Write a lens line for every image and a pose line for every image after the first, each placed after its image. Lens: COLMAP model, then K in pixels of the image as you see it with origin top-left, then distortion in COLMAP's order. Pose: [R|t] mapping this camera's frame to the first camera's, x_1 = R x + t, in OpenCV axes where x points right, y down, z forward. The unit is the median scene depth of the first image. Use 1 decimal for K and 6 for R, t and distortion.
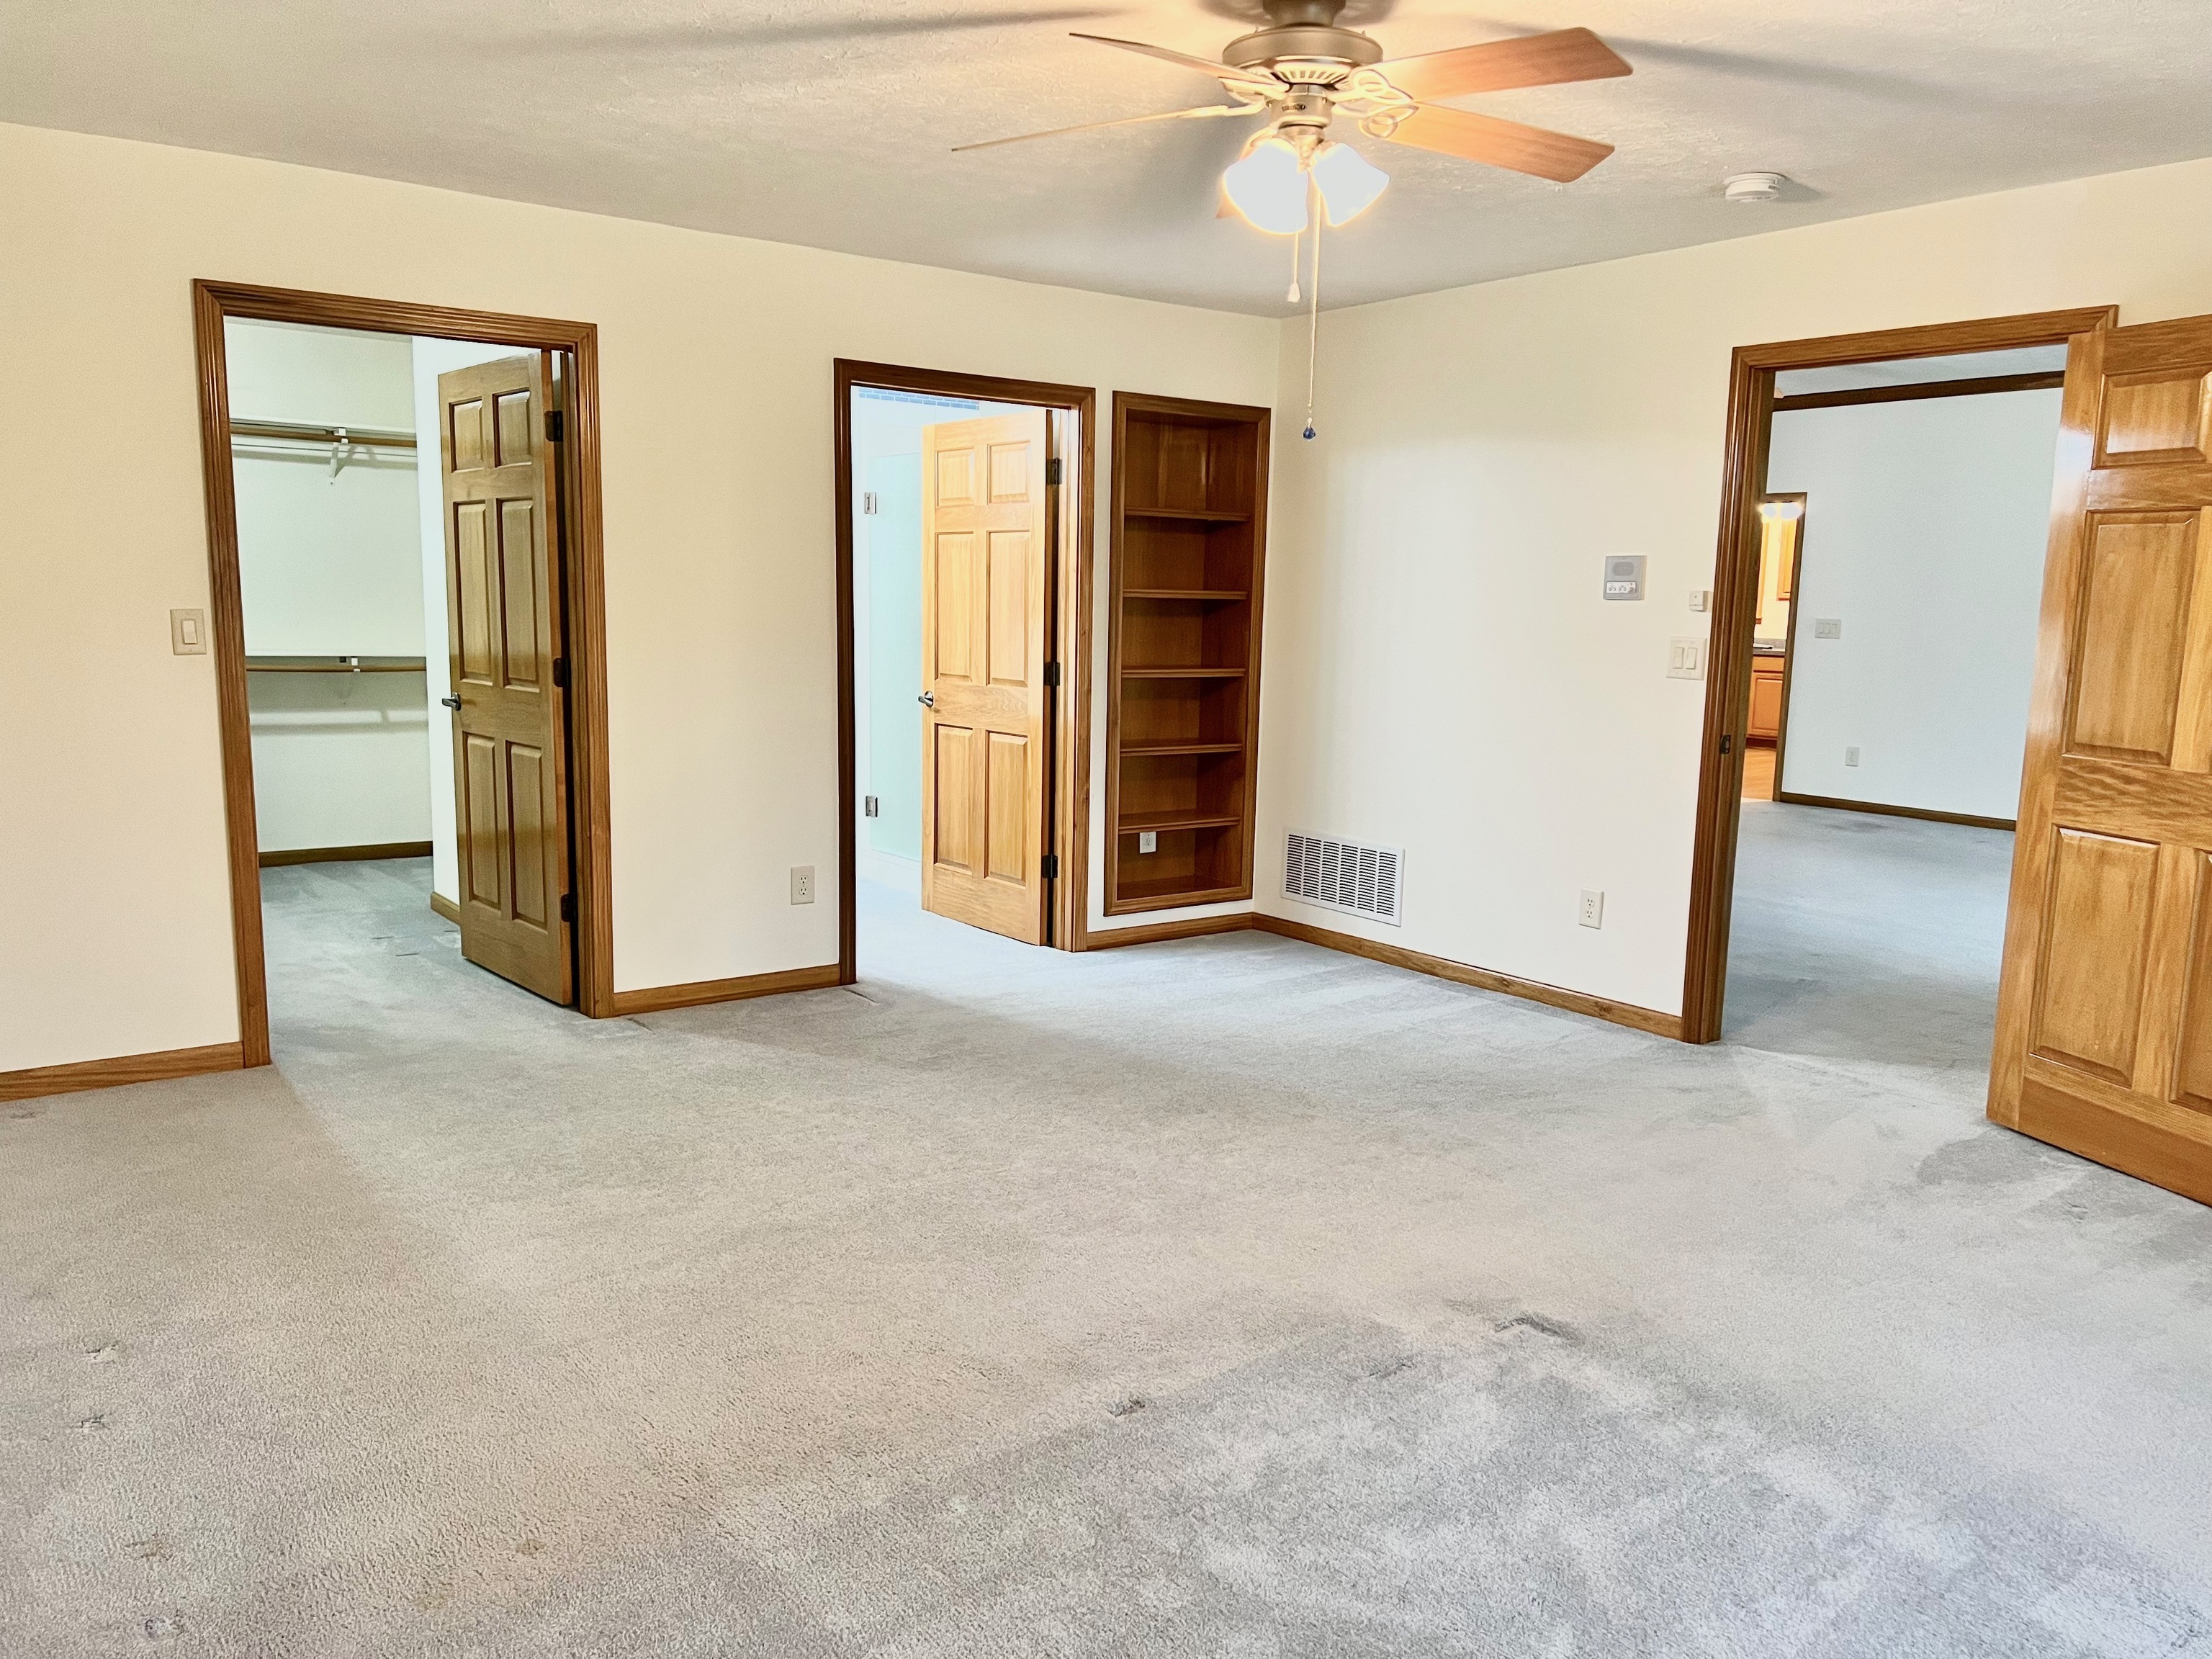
lens RADIAL K [[1648.2, 0, 1106.0], [0, 1648.2, 829.5], [0, 0, 1]] dist [0.010898, 0.002070]
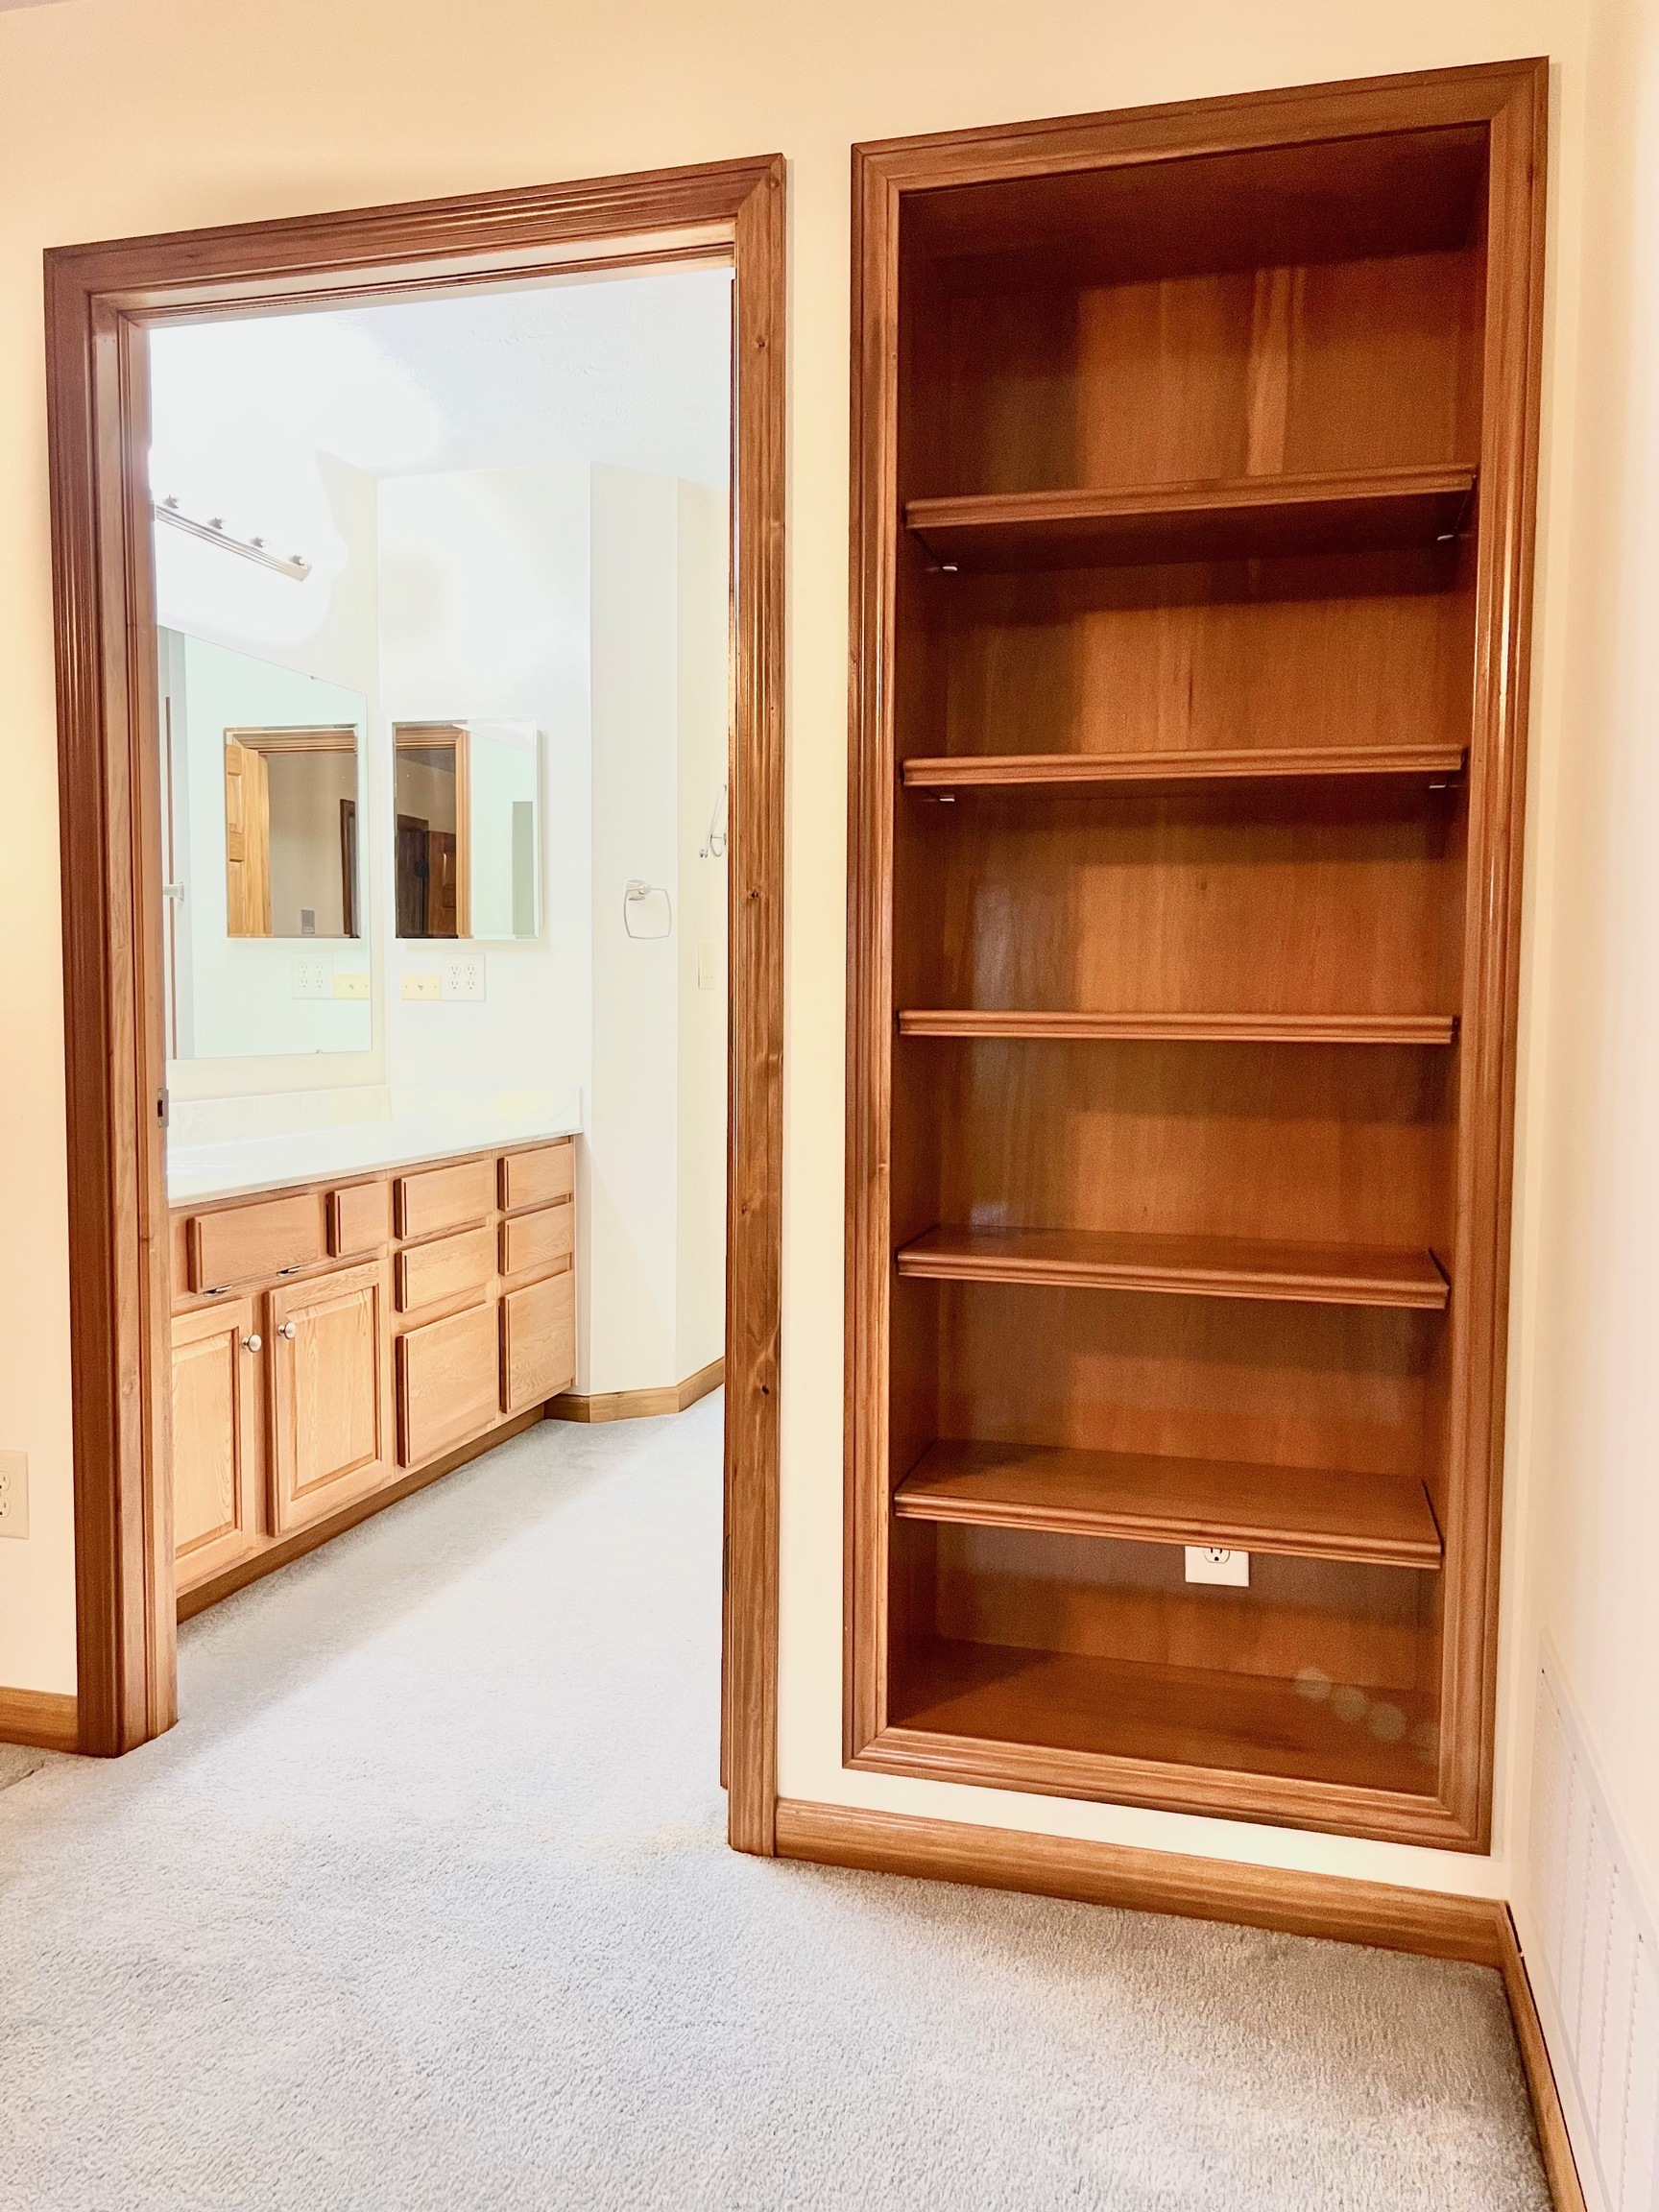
lens RADIAL K [[1648.2, 0, 829.5], [0, 1648.2, 1106.0], [0, 0, 1]] dist [0.010898, 0.002070]
pose [[0.617656, 0.023673, -0.786092, 0.259910], [-0.109678, 0.992372, -0.056292, -0.059727], [0.778763, 0.120986, 0.615541, 0.812879]]
